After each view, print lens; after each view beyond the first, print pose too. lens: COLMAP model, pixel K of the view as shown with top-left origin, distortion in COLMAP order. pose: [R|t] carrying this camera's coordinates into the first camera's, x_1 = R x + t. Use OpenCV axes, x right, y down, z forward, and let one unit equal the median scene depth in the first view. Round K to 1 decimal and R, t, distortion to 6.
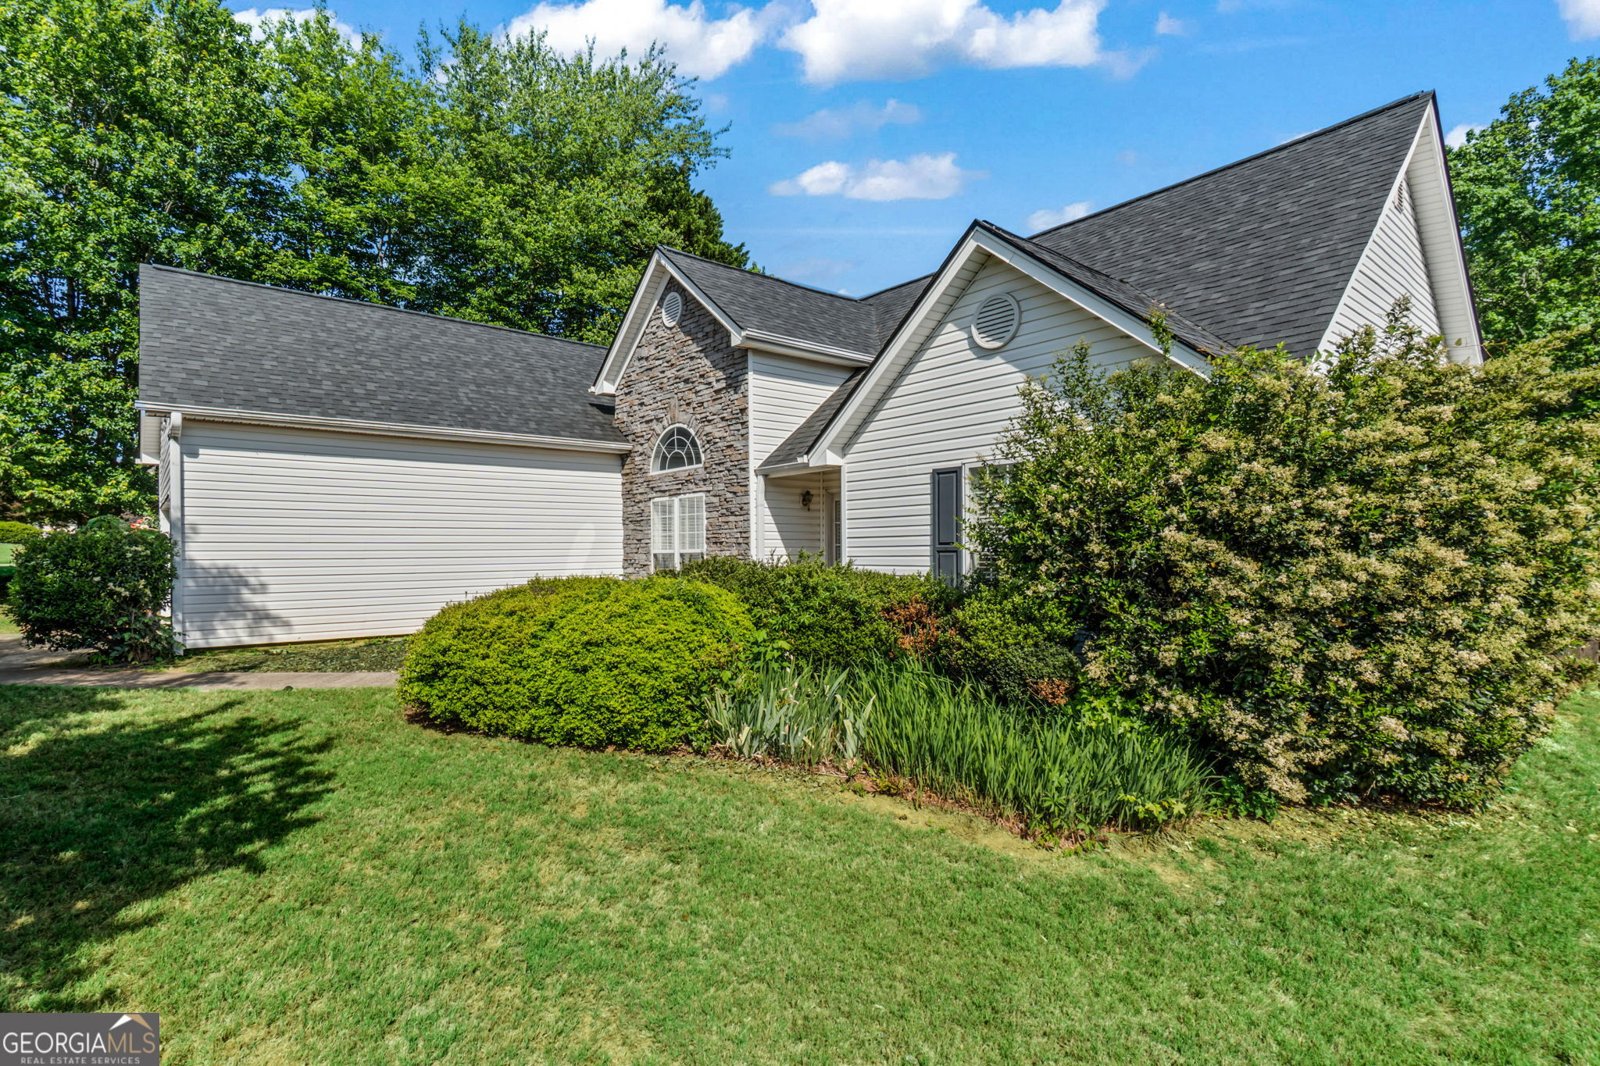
lens RADIAL K [[738.9, 0, 735.4], [0, 738.9, 572.6], [0, 0, 1]] dist [-0.021621, -0.000054]
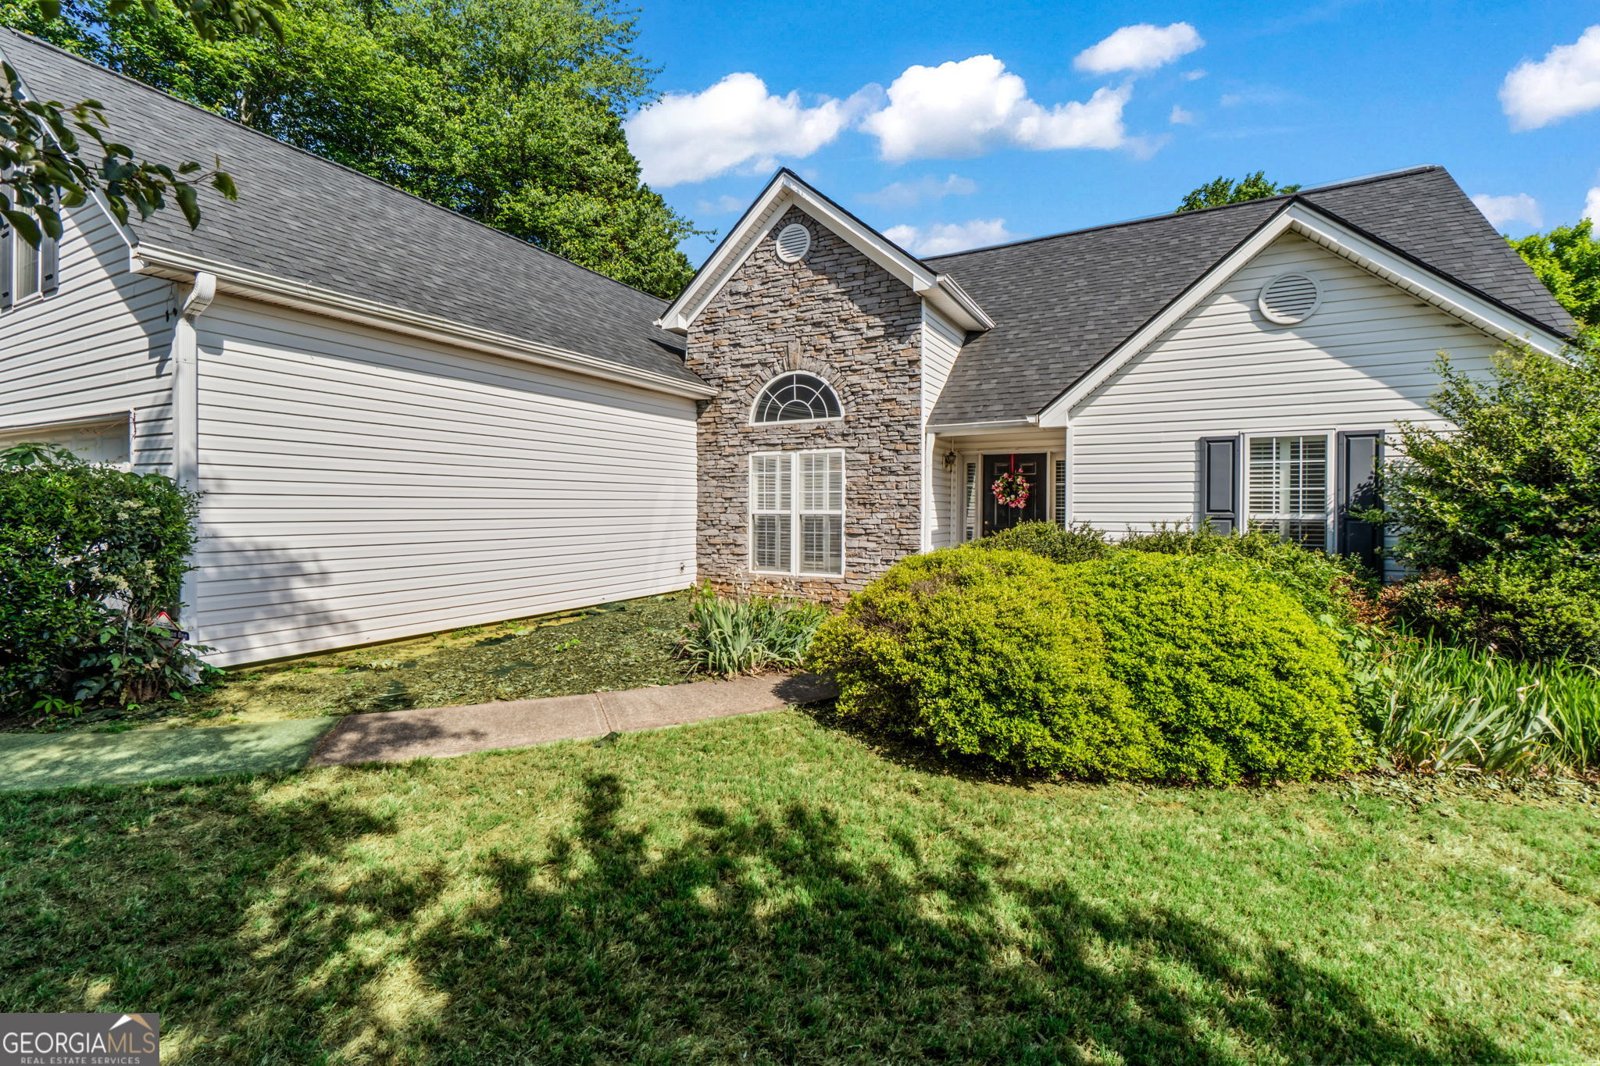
lens RADIAL K [[695.8, 0, 772.3], [0, 695.8, 514.2], [0, 0, 1]] dist [0.002372, 0.000435]
pose [[0.922430, 0.006979, 0.386101, -0.462226], [0.000552, 0.999812, -0.019390, -0.011433], [-0.386164, 0.018099, 0.922253, 0.250525]]
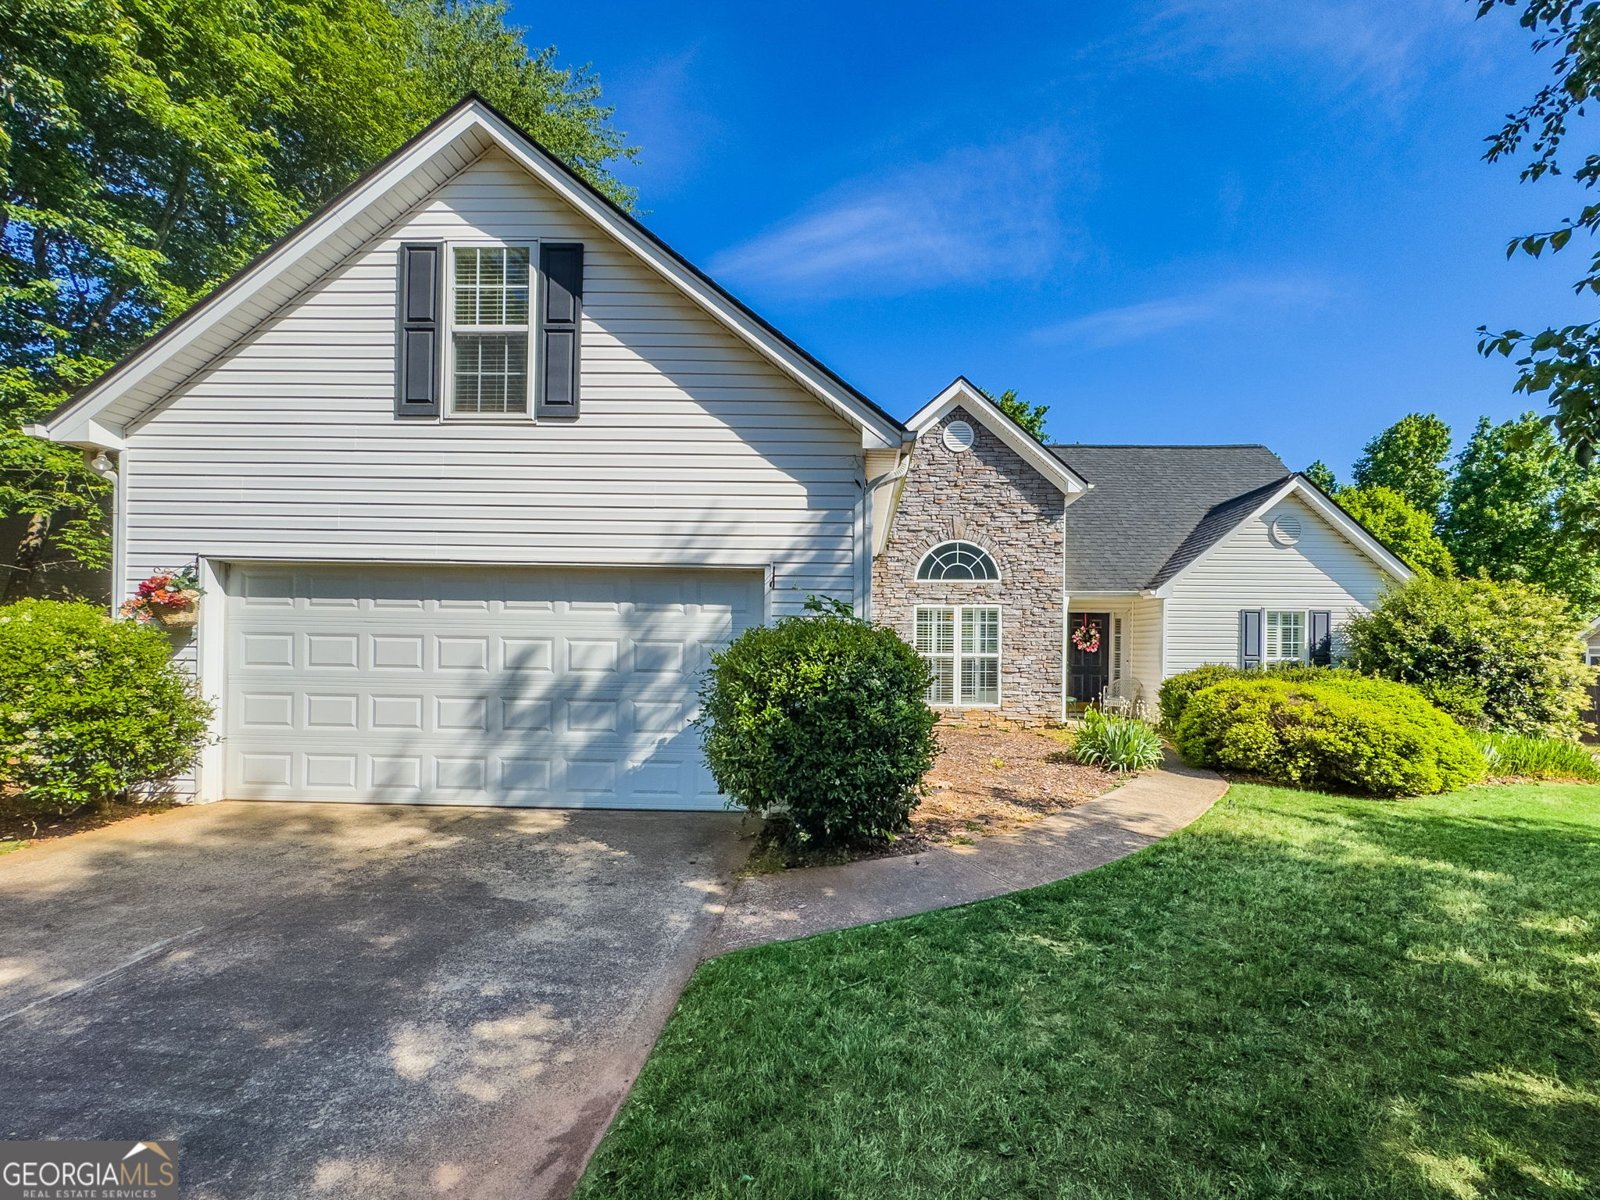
lens RADIAL K [[703.8, 0, 832.2], [0, 703.8, 650.5], [0, 0, 1]] dist [-0.002416, -0.000214]
pose [[0.637034, 0.011769, 0.770746, -1.079486], [0.005884, 0.999780, -0.020130, -0.017069], [-0.770813, 0.017359, 0.636825, 0.512435]]
